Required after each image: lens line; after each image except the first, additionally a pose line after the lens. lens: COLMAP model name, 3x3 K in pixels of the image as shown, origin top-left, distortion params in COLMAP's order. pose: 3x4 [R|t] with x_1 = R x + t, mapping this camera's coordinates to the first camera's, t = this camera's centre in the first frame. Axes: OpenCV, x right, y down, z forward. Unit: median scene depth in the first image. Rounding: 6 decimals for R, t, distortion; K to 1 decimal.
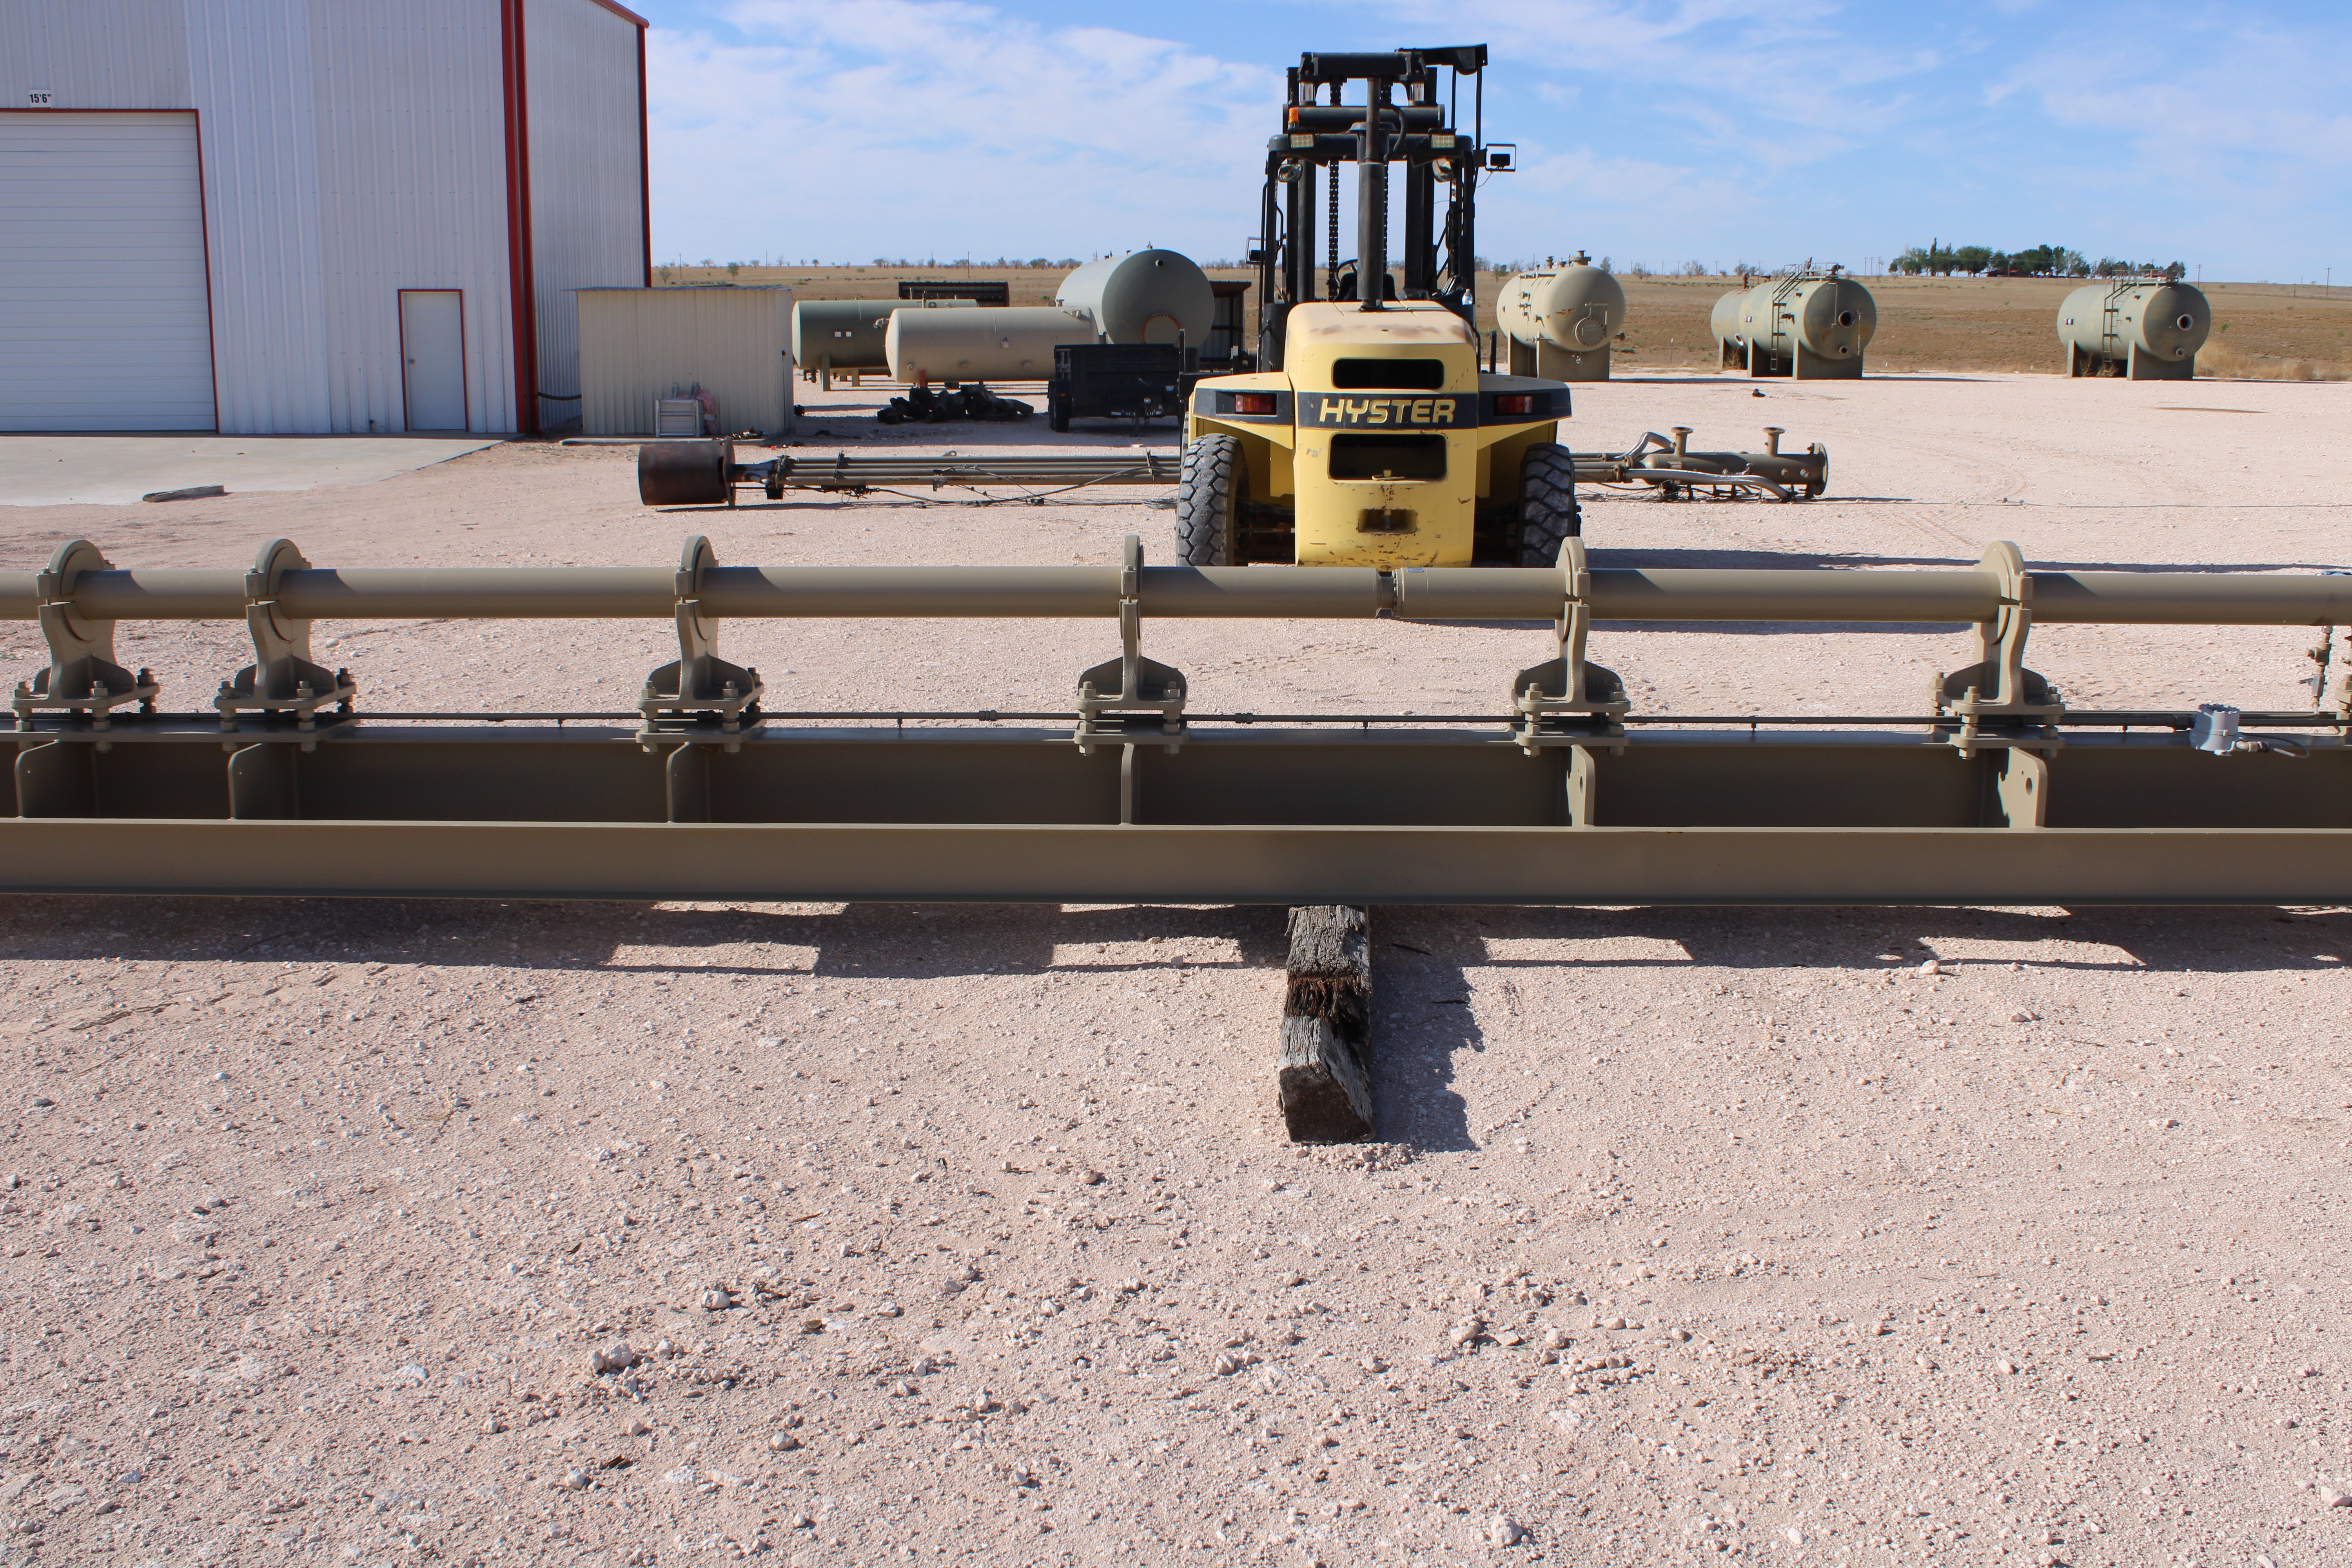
lens RADIAL K [[2188.6, 0, 1176.0], [0, 2188.6, 784.0], [0, 0, 1]] dist [-0.230170, 0.258064]
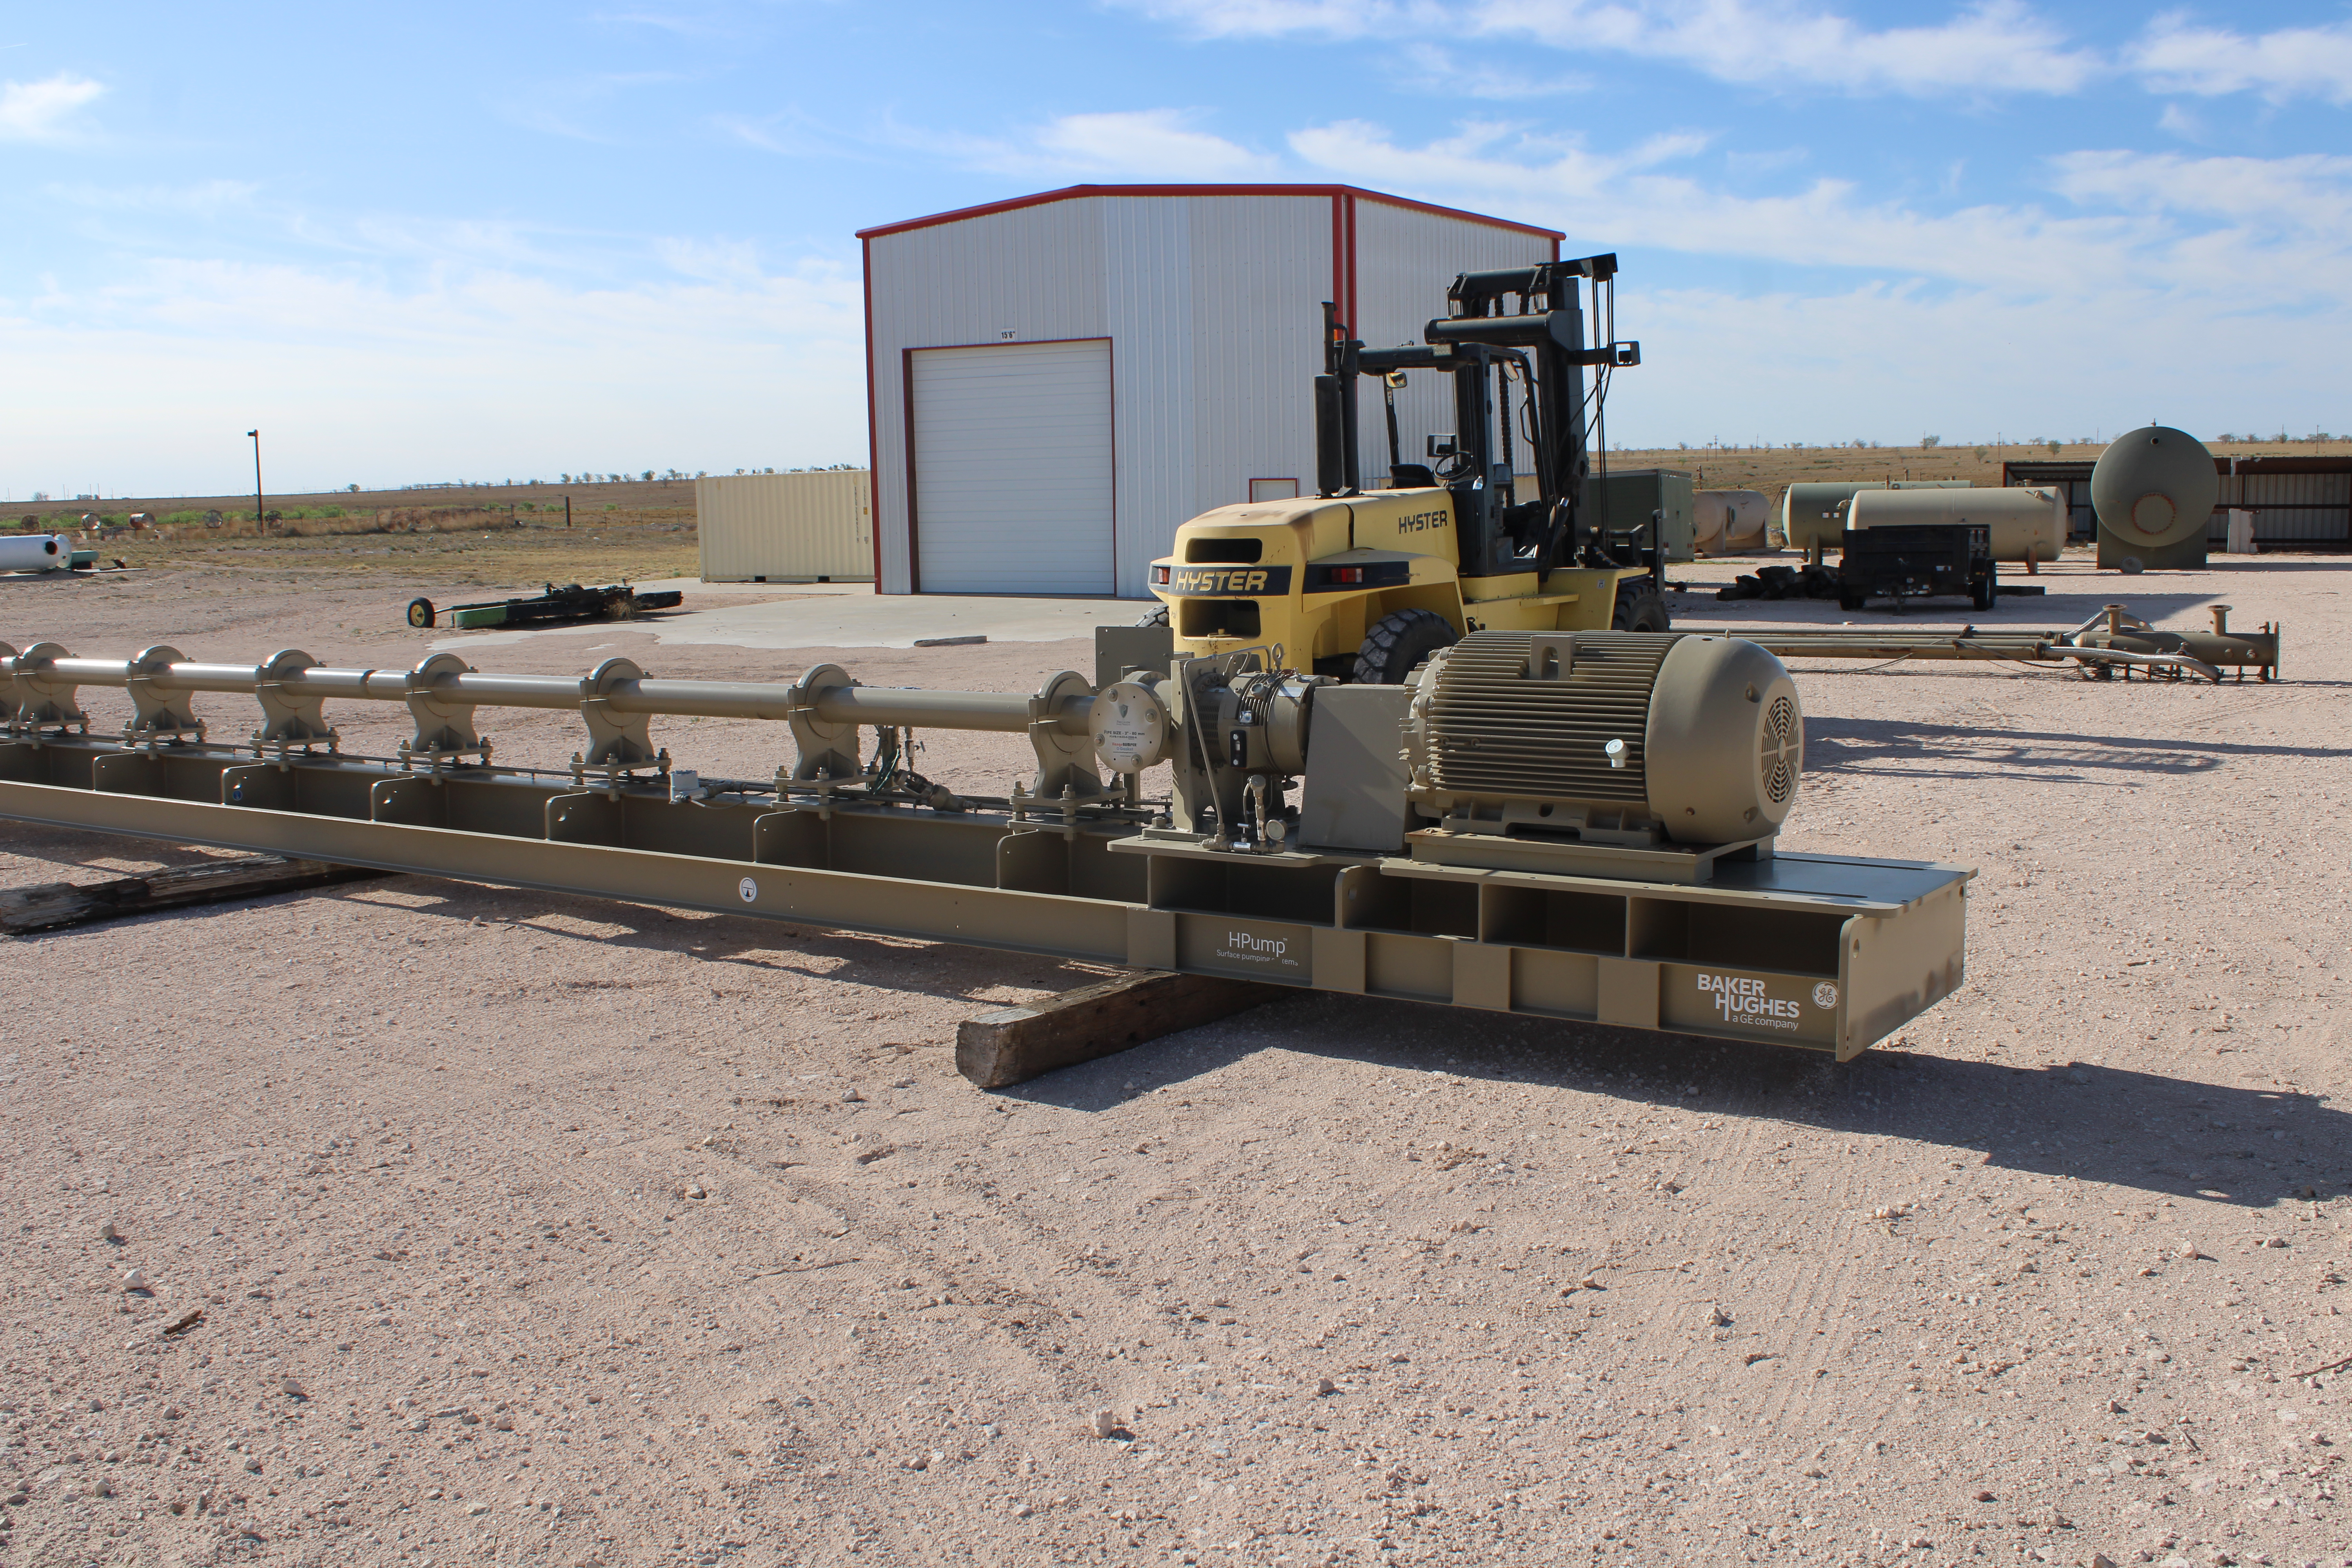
lens RADIAL K [[2140.5, 0, 1175.7], [0, 2140.5, 874.0], [0, 0, 1]] dist [-0.197968, 0.228301]
pose [[0.810276, 0.079835, -0.580585, 0.443047], [-0.100429, 0.994939, -0.003350, 0.001131], [0.577379, 0.061022, 0.814192, -0.000718]]
